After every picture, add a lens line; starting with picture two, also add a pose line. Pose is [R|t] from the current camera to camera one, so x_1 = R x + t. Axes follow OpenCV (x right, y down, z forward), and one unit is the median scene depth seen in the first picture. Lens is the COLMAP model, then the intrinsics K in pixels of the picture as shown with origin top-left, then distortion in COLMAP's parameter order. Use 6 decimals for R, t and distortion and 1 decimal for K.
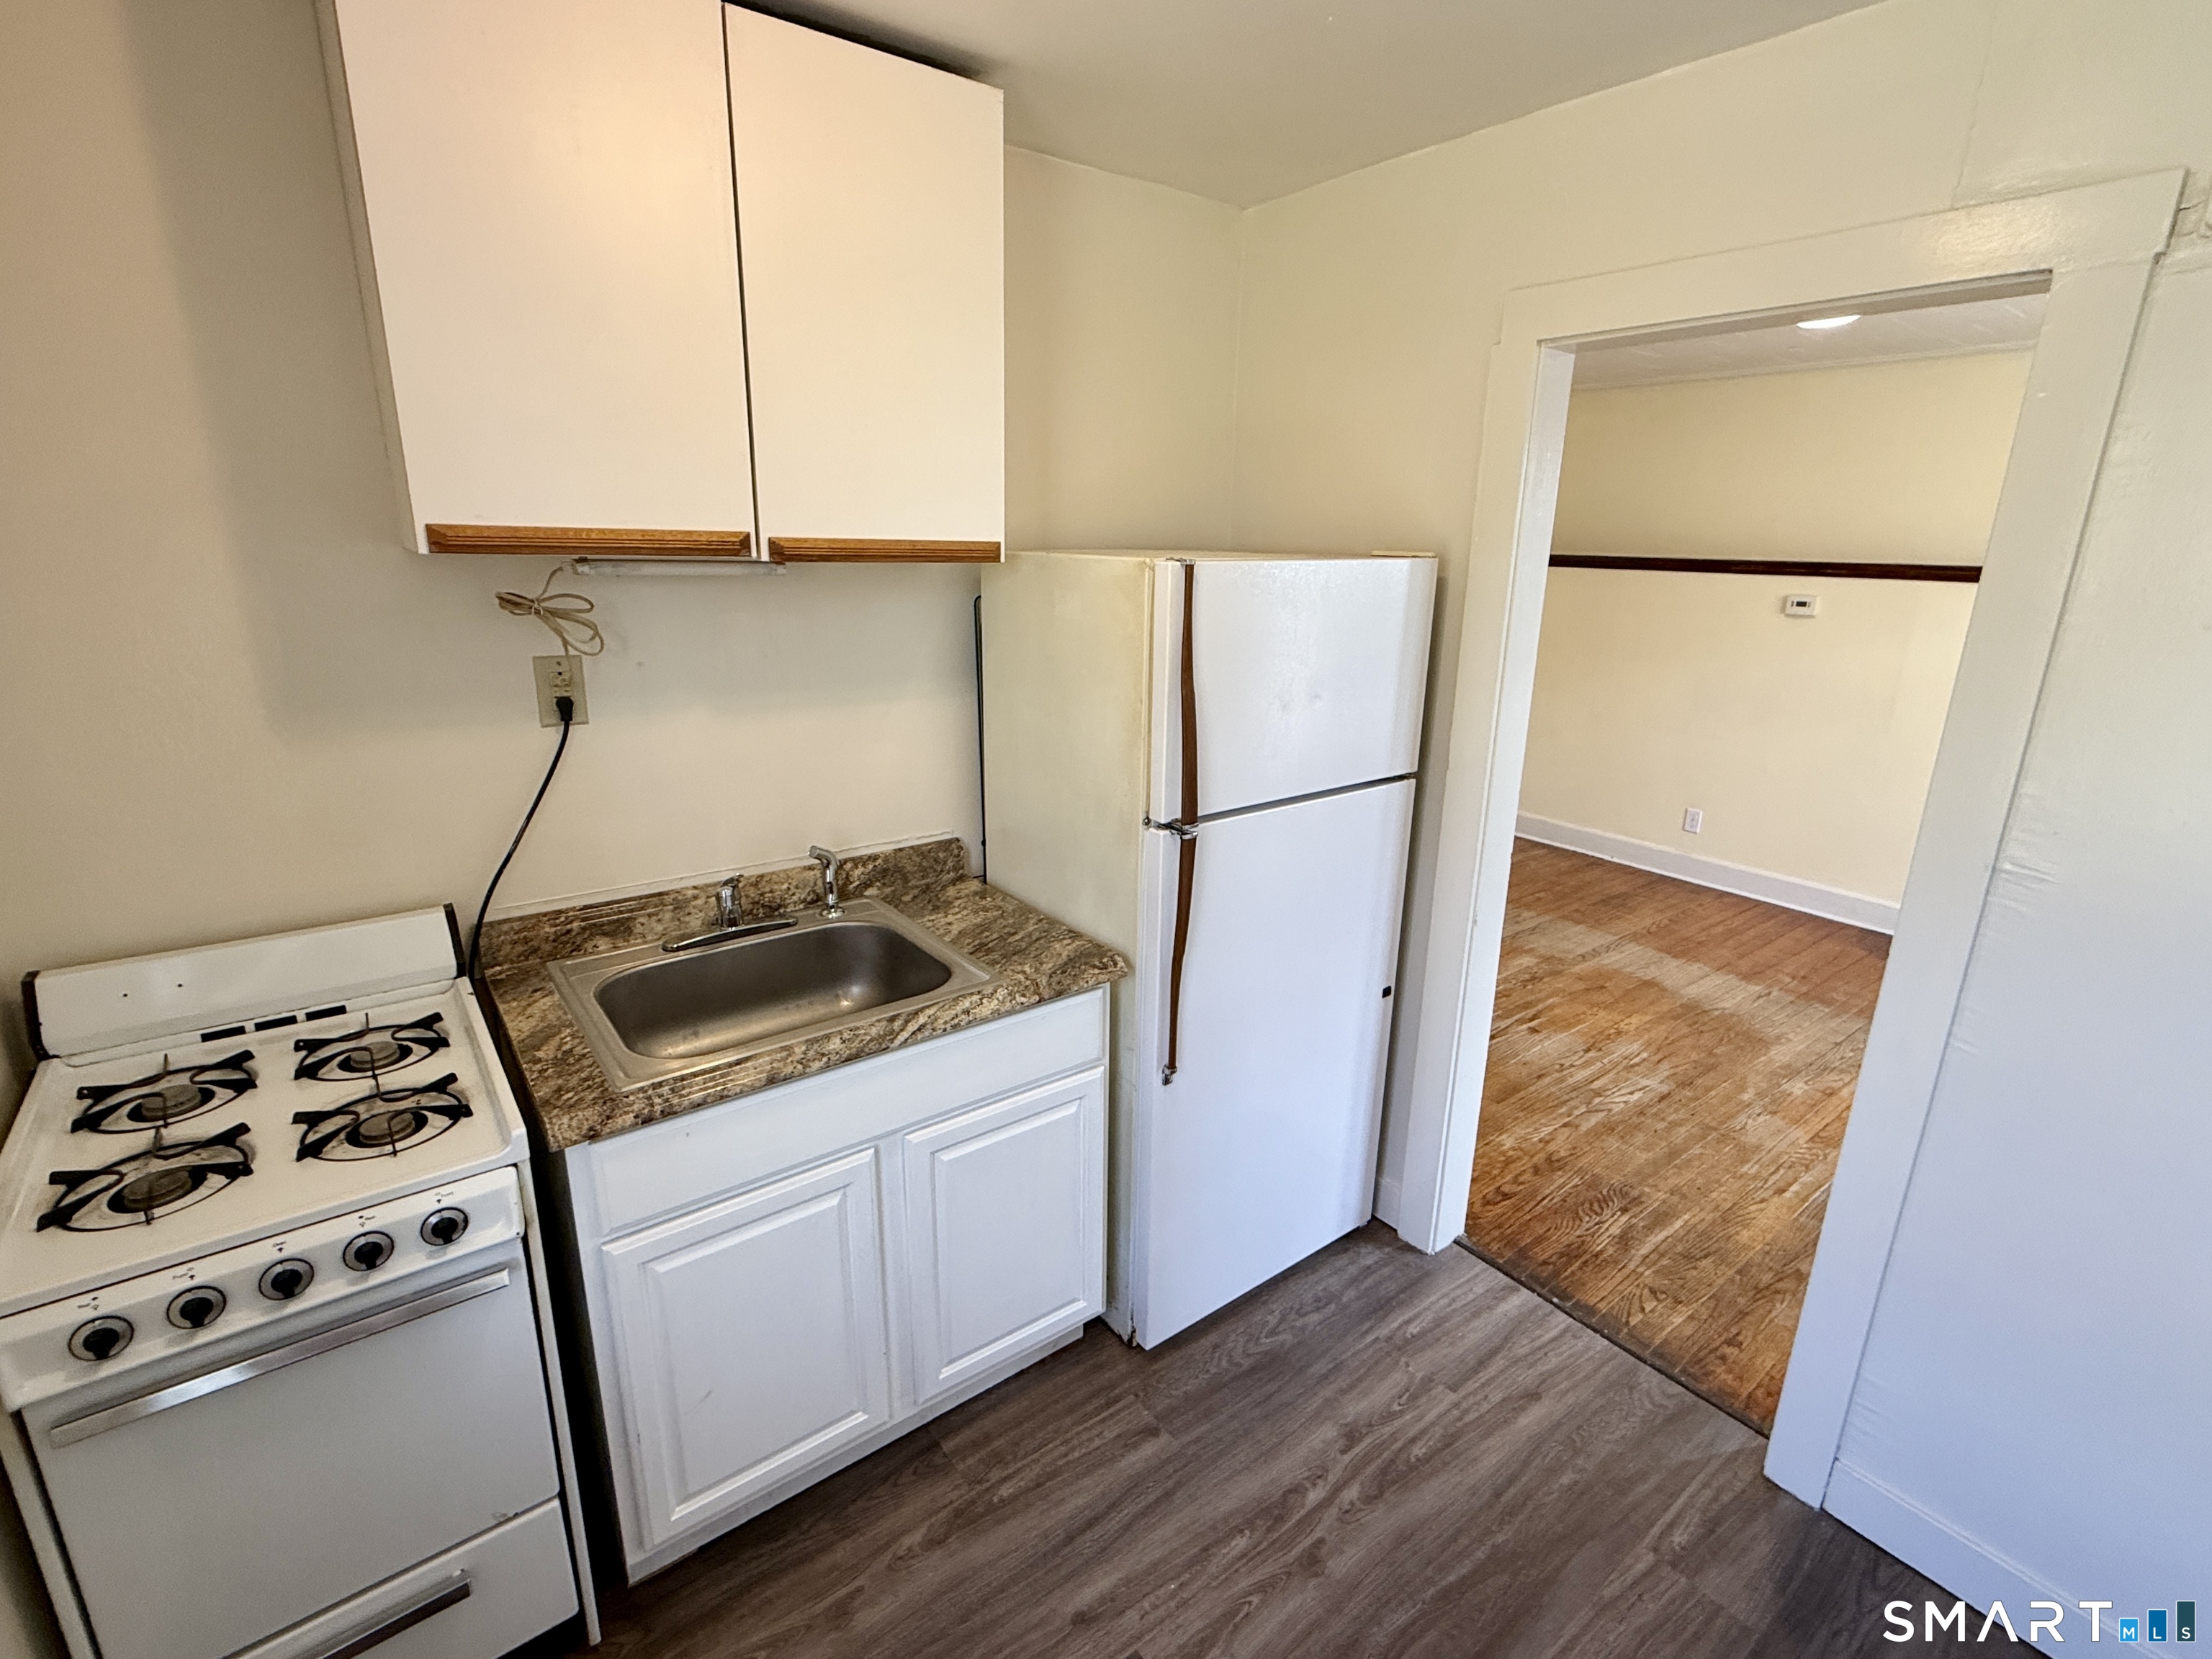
lens RADIAL K [[1032.2, 0, 1113.6], [0, 1032.2, 835.9], [0, 0, 1]] dist [0.004235, 0.000769]
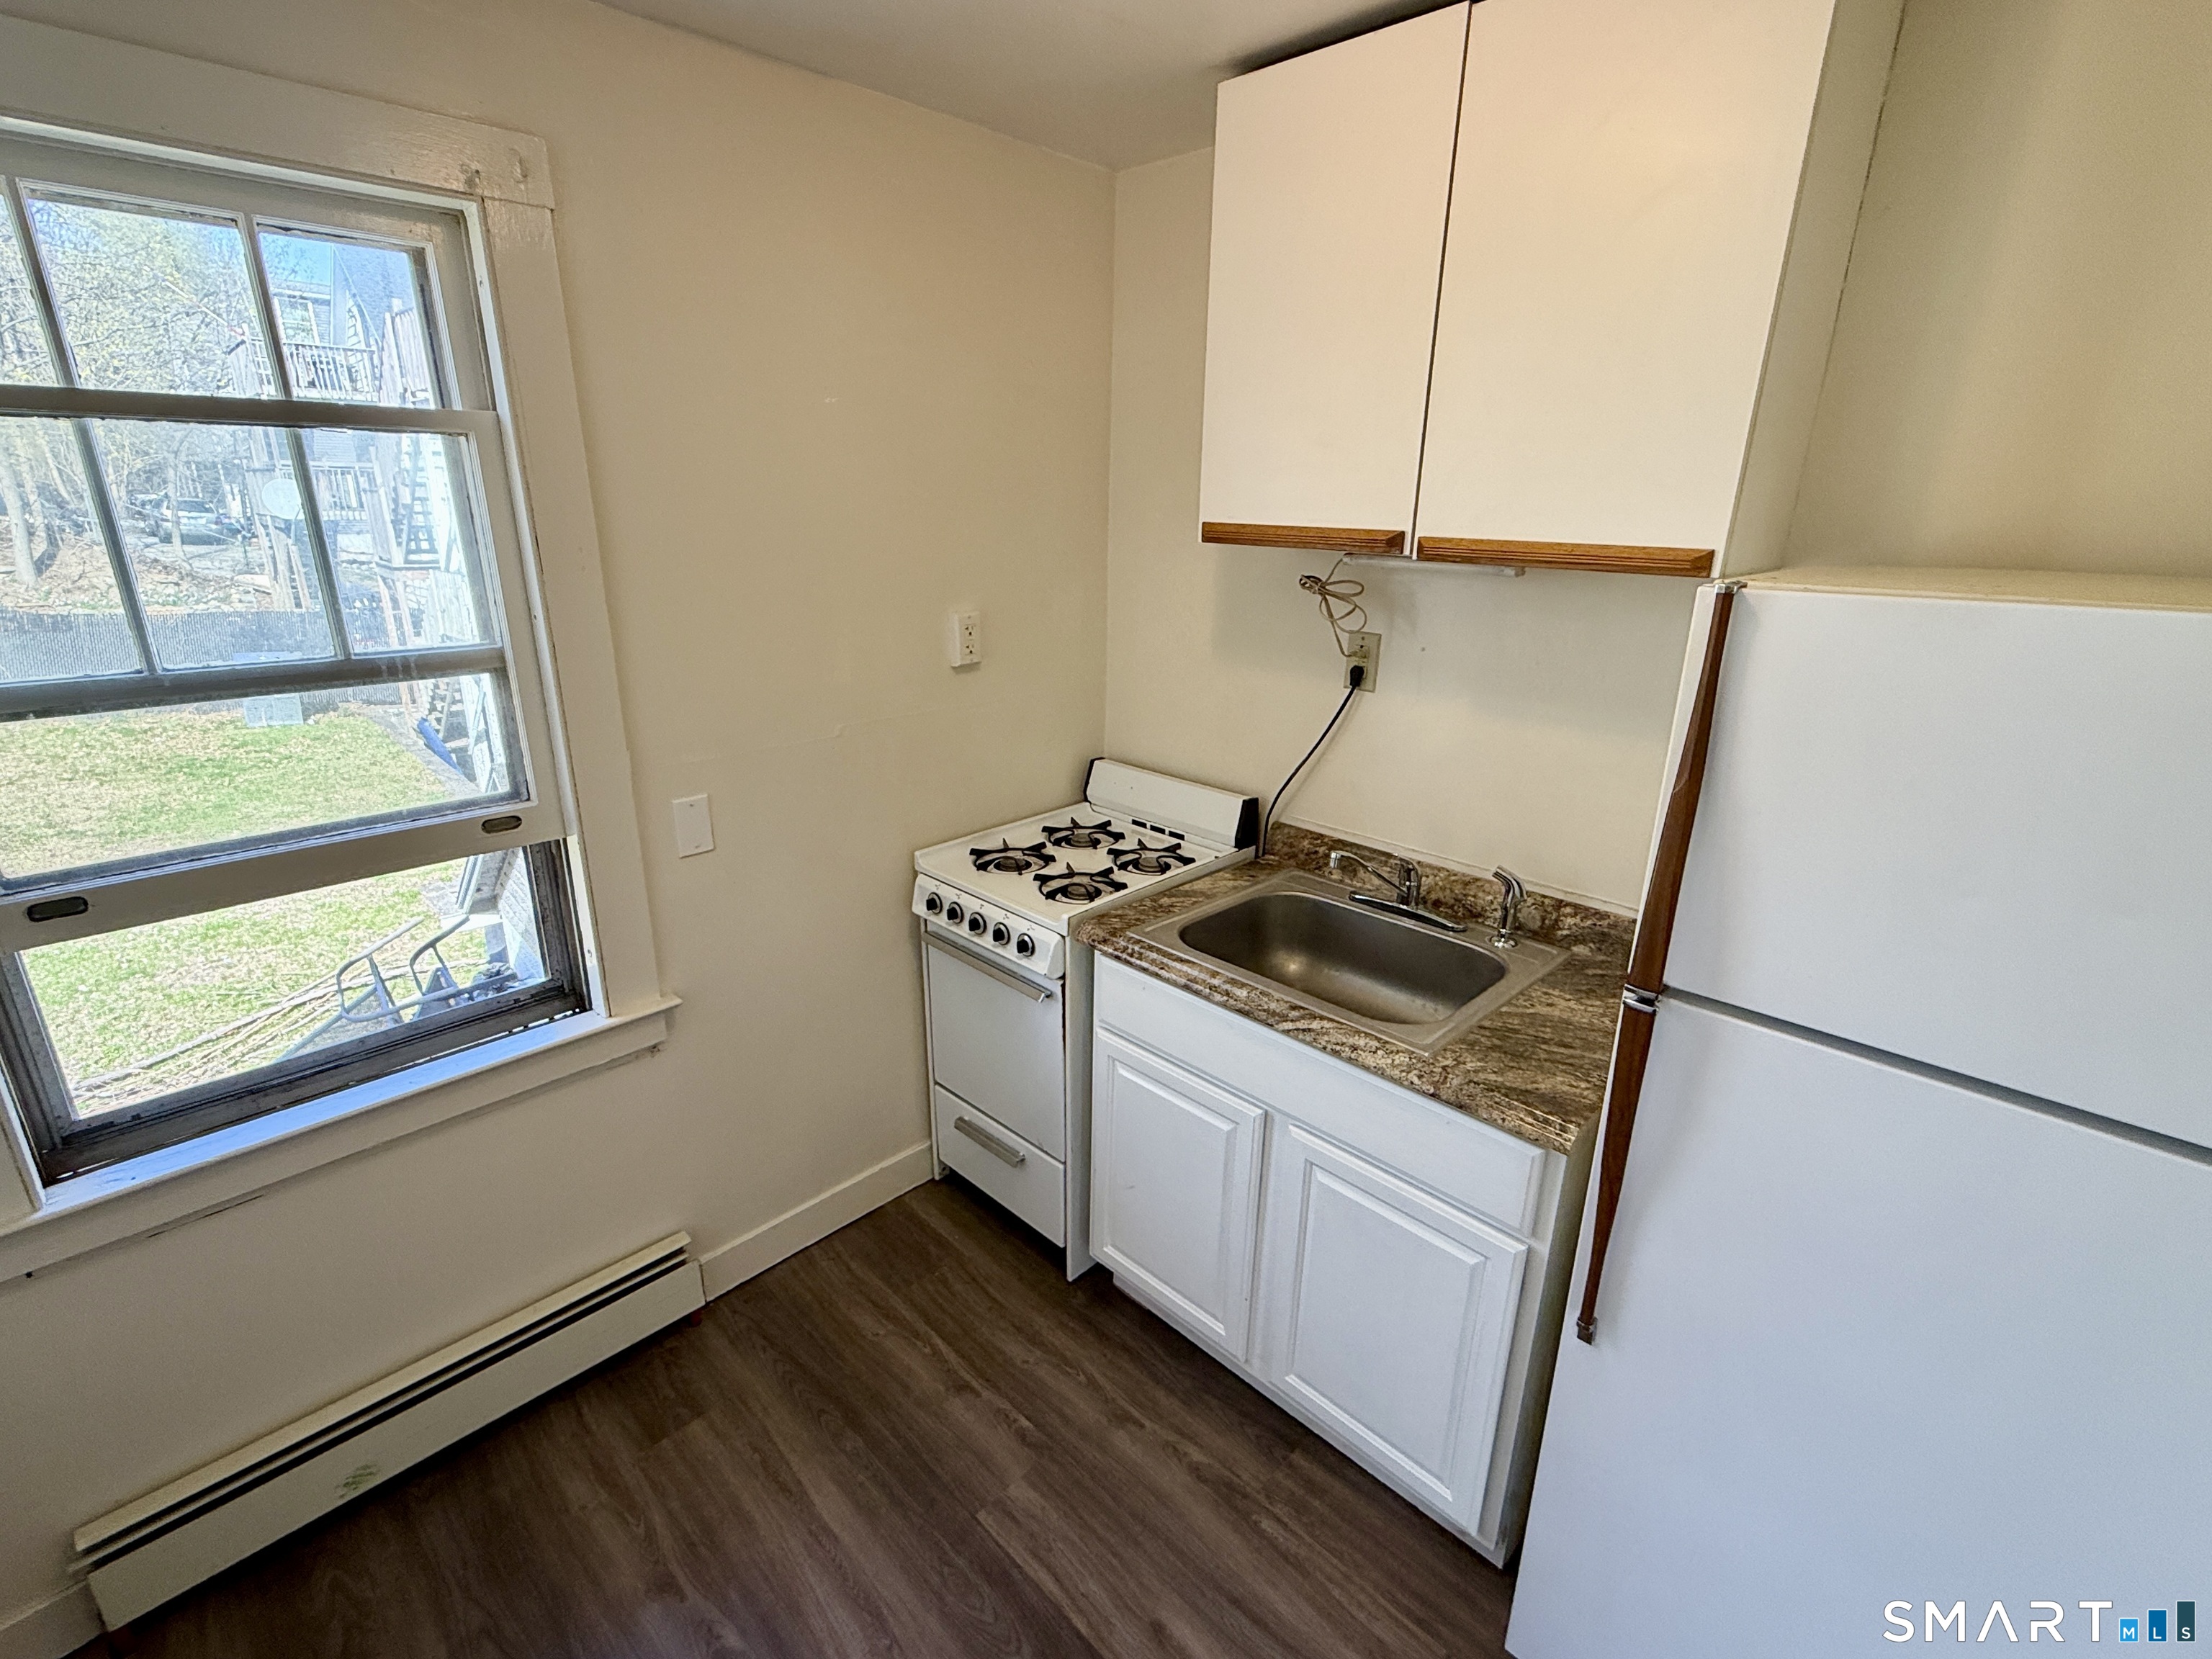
lens RADIAL K [[1032.2, 0, 1107.8], [0, 1032.2, 842.4], [0, 0, 1]] dist [0.004235, 0.000769]
pose [[0.123294, 0.300429, -0.945802, 0.657927], [-0.289289, 0.922559, 0.255335, -0.174972], [0.949268, 0.242129, 0.200657, 0.556906]]
